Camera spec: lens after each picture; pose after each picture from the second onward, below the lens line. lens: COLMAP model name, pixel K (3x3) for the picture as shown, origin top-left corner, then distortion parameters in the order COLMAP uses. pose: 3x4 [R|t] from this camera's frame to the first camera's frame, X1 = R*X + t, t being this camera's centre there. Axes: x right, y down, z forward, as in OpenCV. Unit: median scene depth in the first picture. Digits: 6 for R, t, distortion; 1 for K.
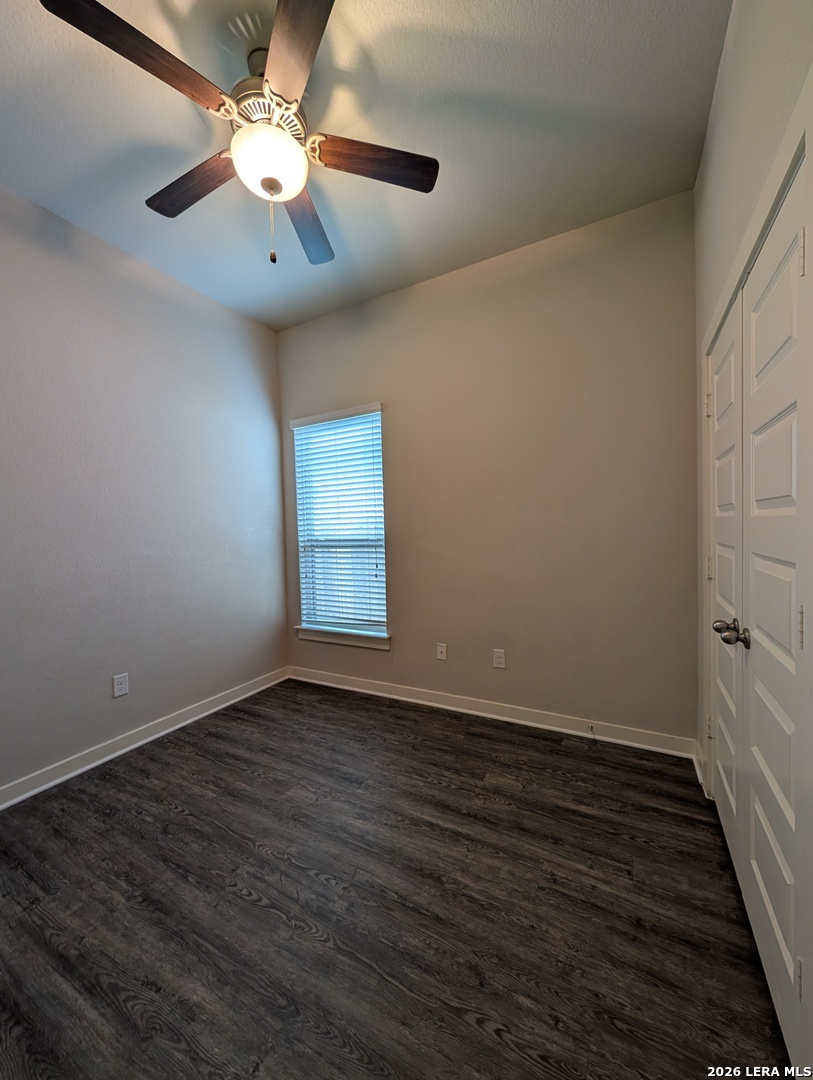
lens RADIAL K [[410.3, 0, 405.5], [0, 410.3, 538.8], [0, 0, 1]] dist [0.000611, -0.000045]
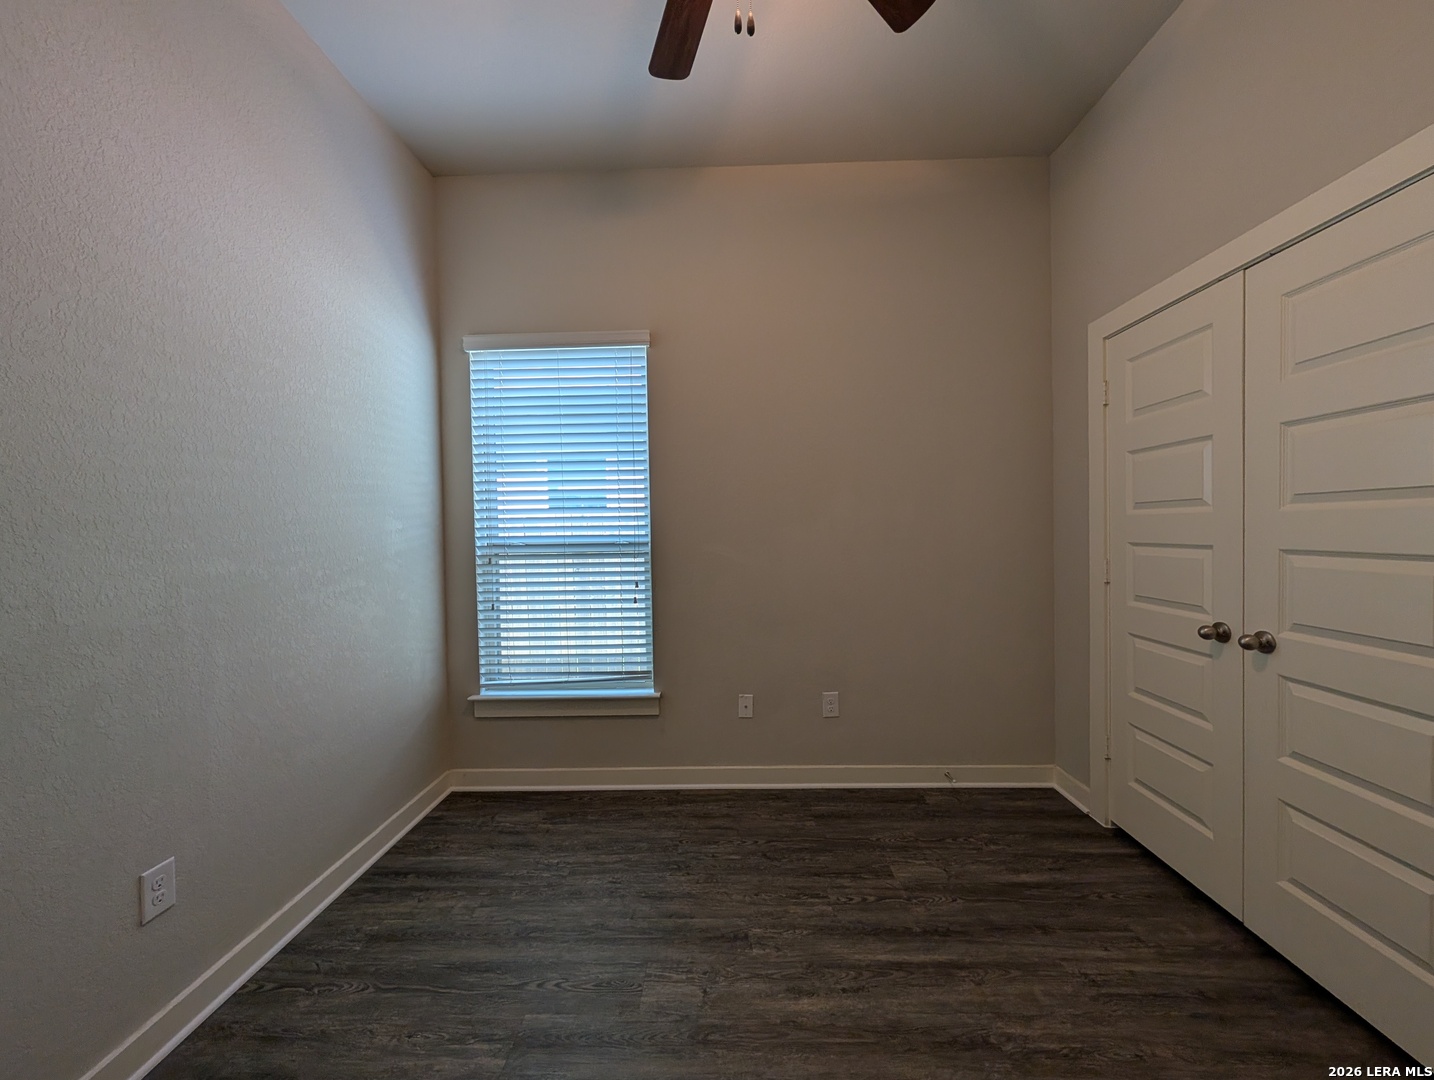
lens RADIAL K [[544.8, 0, 719.2], [0, 544.8, 537.6], [0, 0, 1]] dist [0.000611, -0.000045]
pose [[0.890490, 0.004606, 0.454979, -0.415856], [0.004615, 0.999806, -0.019154, 0.011317], [-0.454979, 0.019156, 0.890296, 0.227806]]
